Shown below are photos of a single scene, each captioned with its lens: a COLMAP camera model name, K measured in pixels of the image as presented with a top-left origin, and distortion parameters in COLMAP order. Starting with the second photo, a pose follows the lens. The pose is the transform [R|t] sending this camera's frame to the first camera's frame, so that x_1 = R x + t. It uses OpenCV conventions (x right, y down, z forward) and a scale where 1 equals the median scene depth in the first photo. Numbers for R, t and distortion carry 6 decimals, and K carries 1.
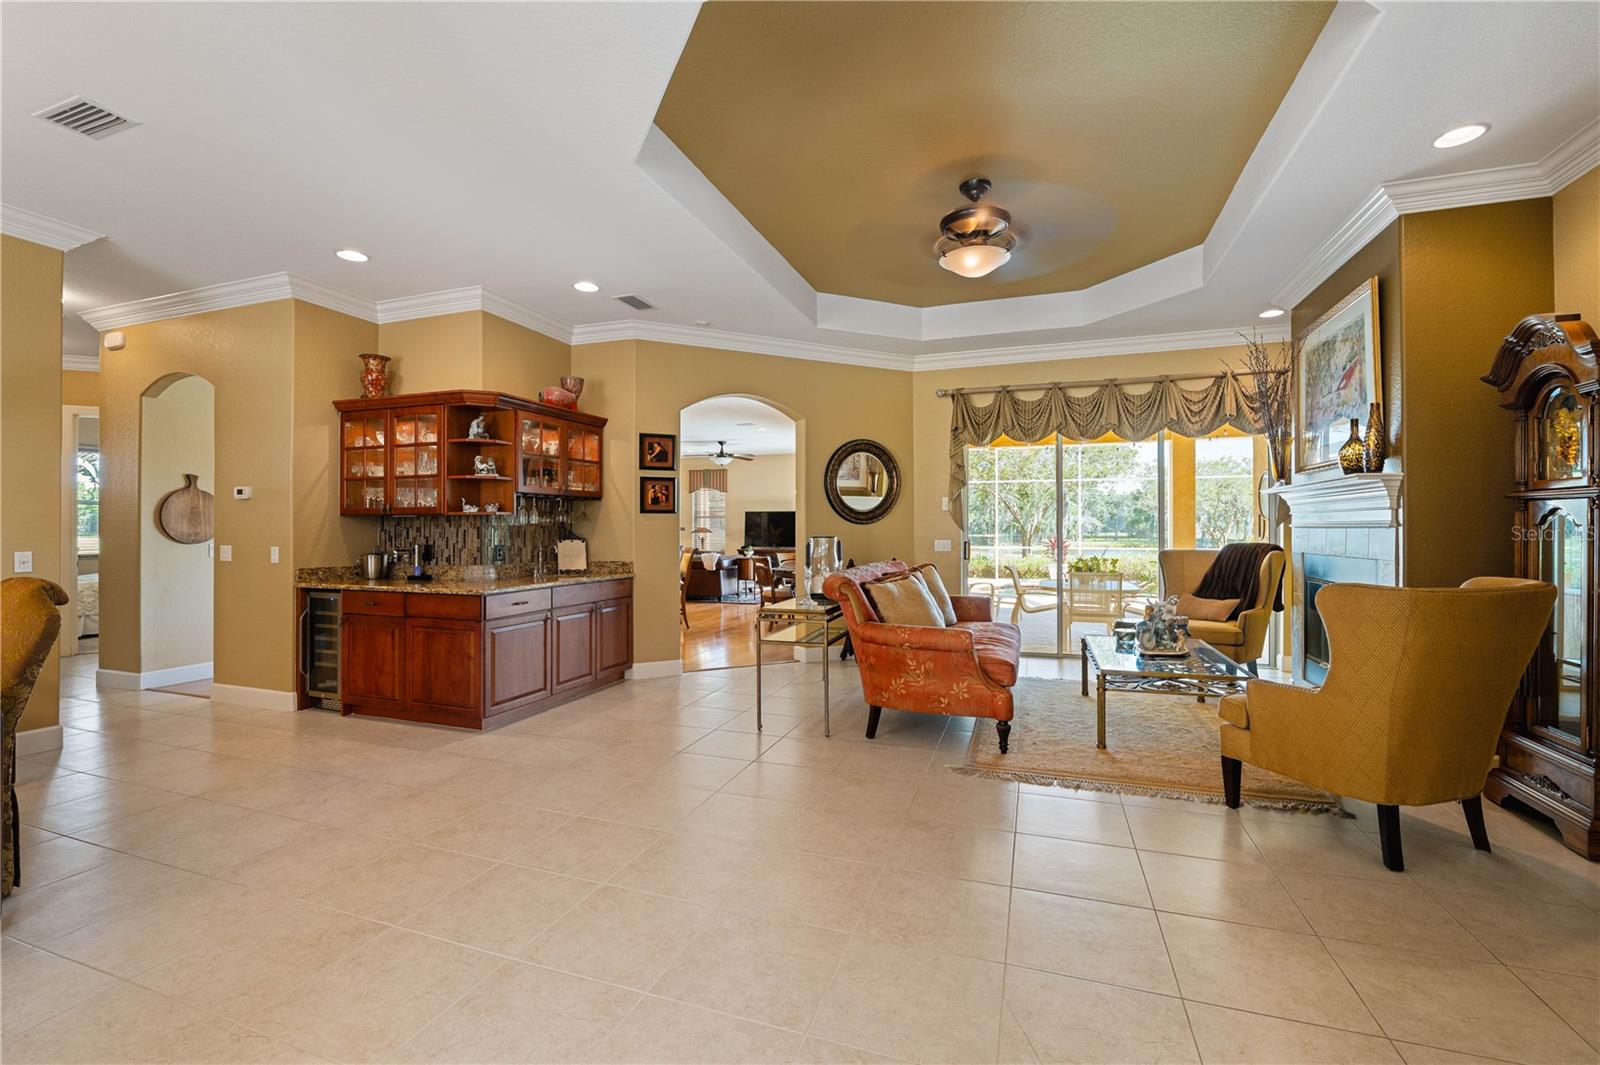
lens RADIAL K [[688.0, 0, 821.8], [0, 688.0, 525.5], [0, 0, 1]] dist [-0.002788, -0.000135]
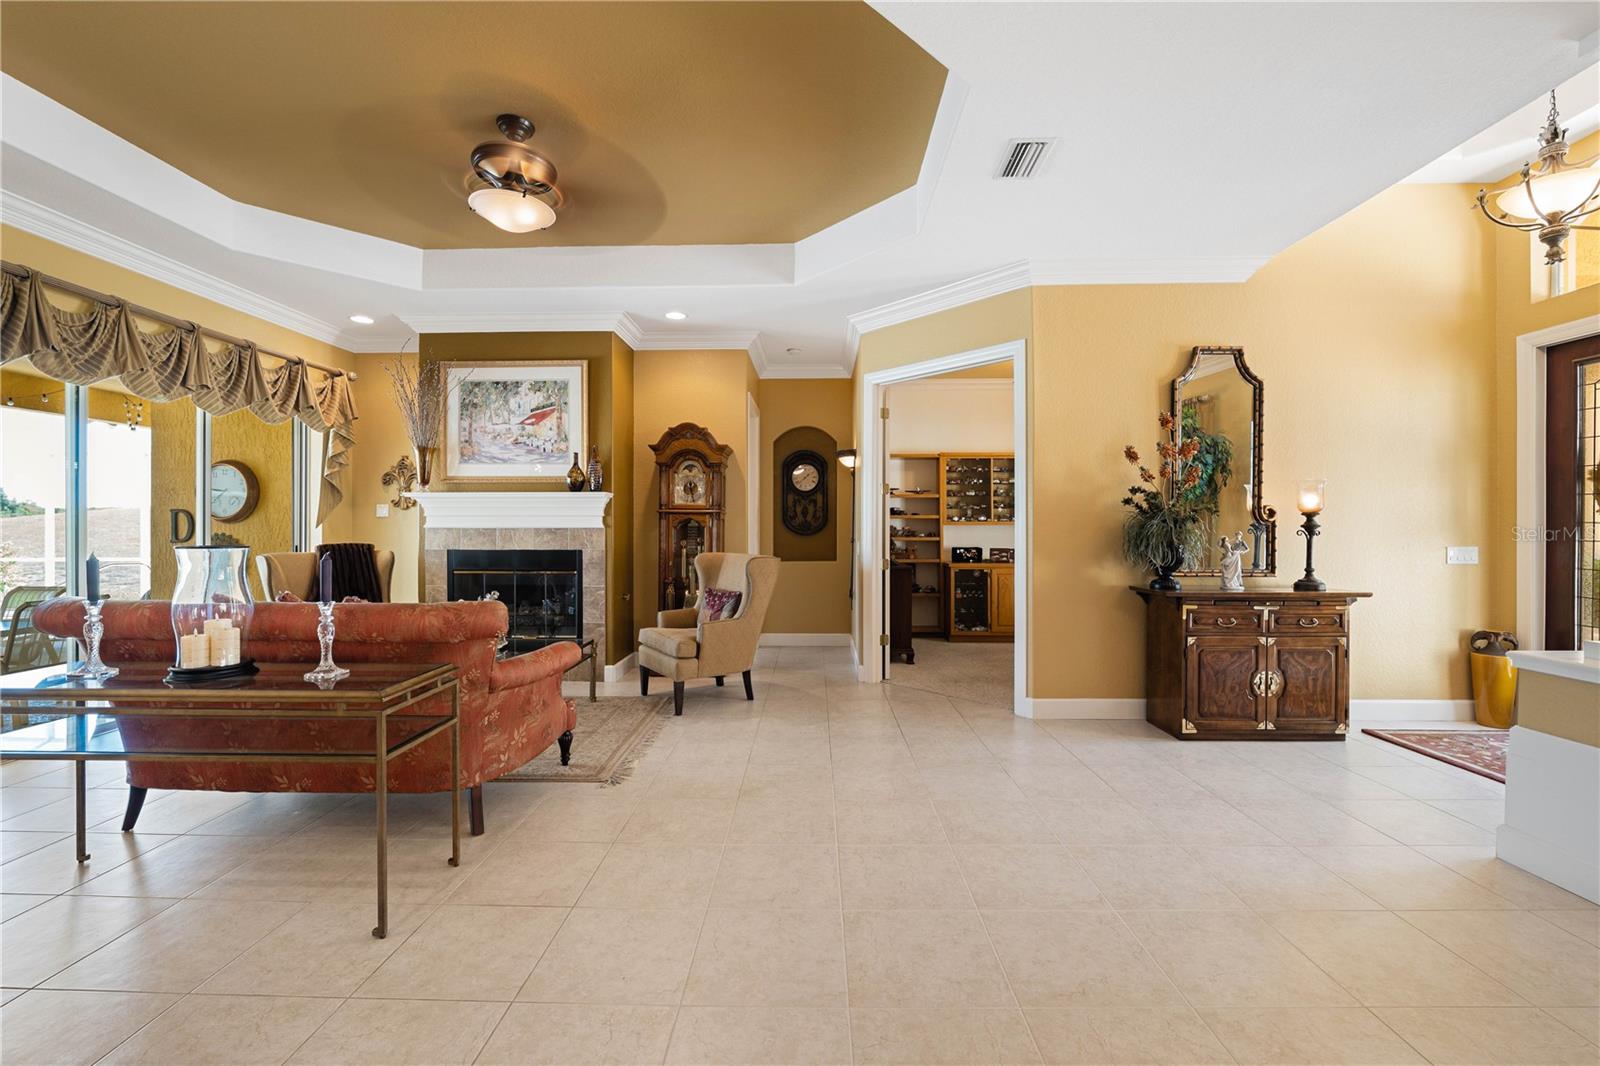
lens RADIAL K [[671.4, 0, 800.0], [0, 671.4, 533.0], [0, 0, 1]] dist [-0.009037, 0.000107]
pose [[-0.293878, -0.004191, 0.955834, -0.475100], [-0.002657, 0.999990, 0.003568, 0.004833], [-0.955839, -0.001491, -0.293886, 0.642774]]
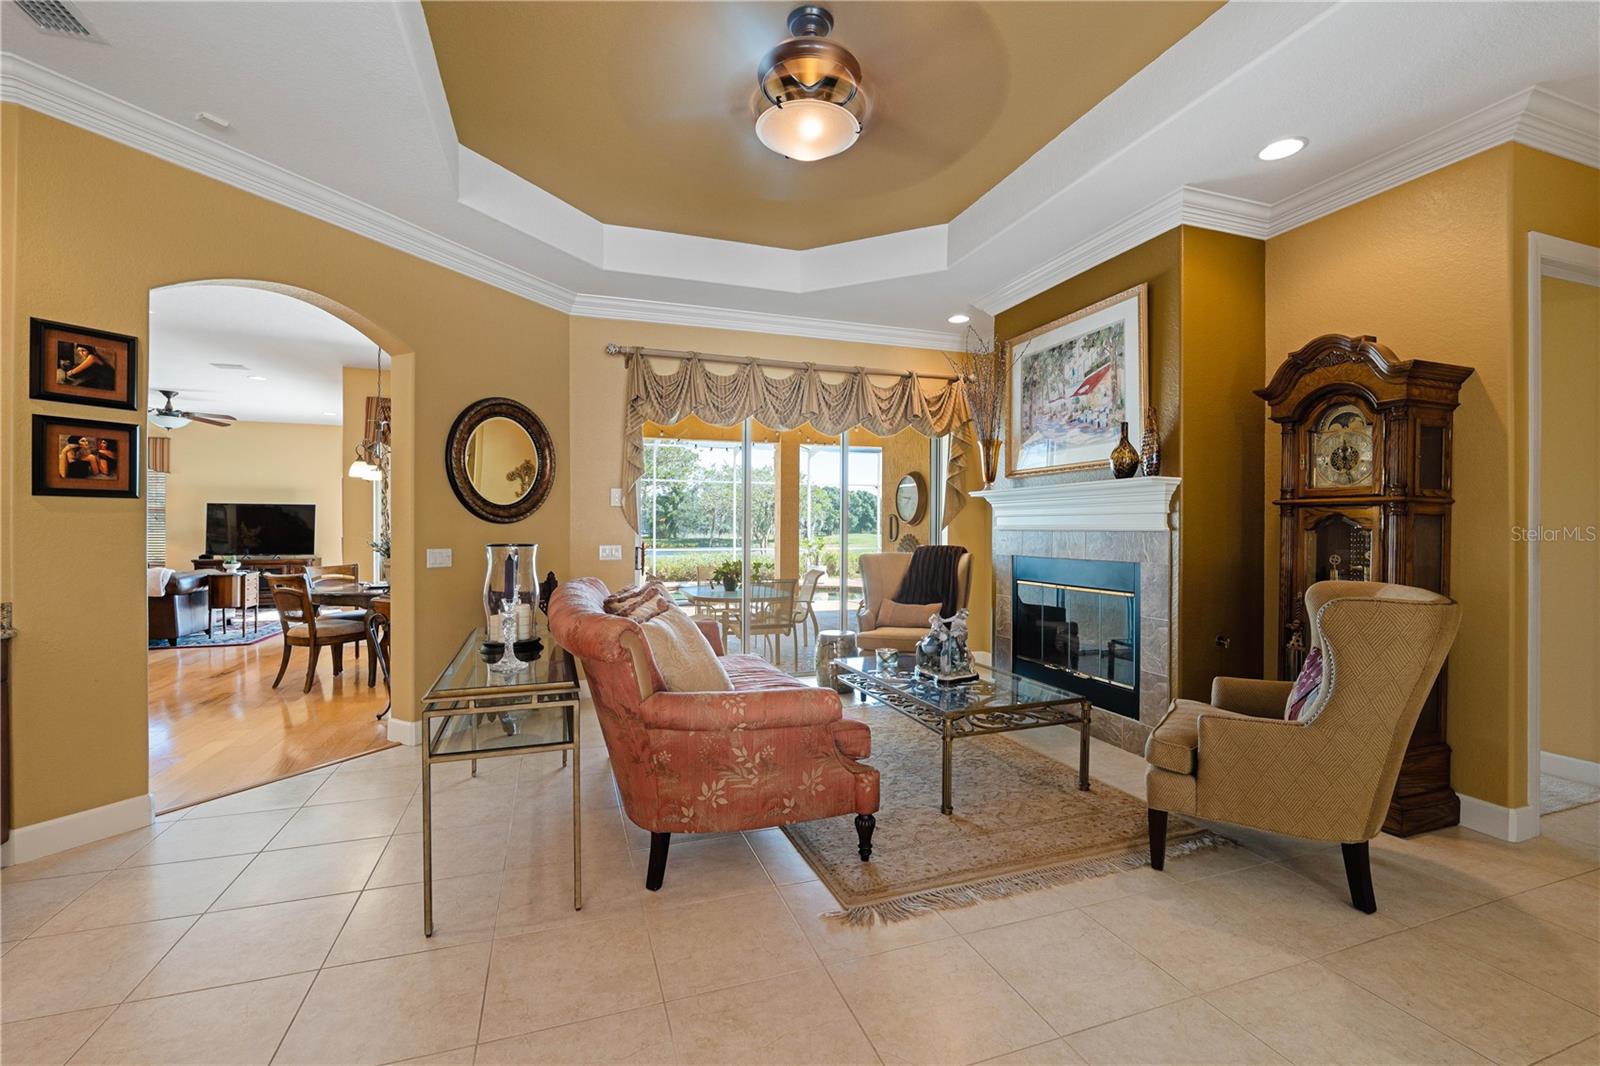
lens RADIAL K [[671.4, 0, 800.0], [0, 671.4, 533.0], [0, 0, 1]] dist [-0.009037, 0.000107]
pose [[0.792174, 0.000155, 0.610295, -0.129551], [-0.006170, 0.999951, 0.007755, 0.000689], [-0.610264, -0.009909, 0.792136, 0.343044]]
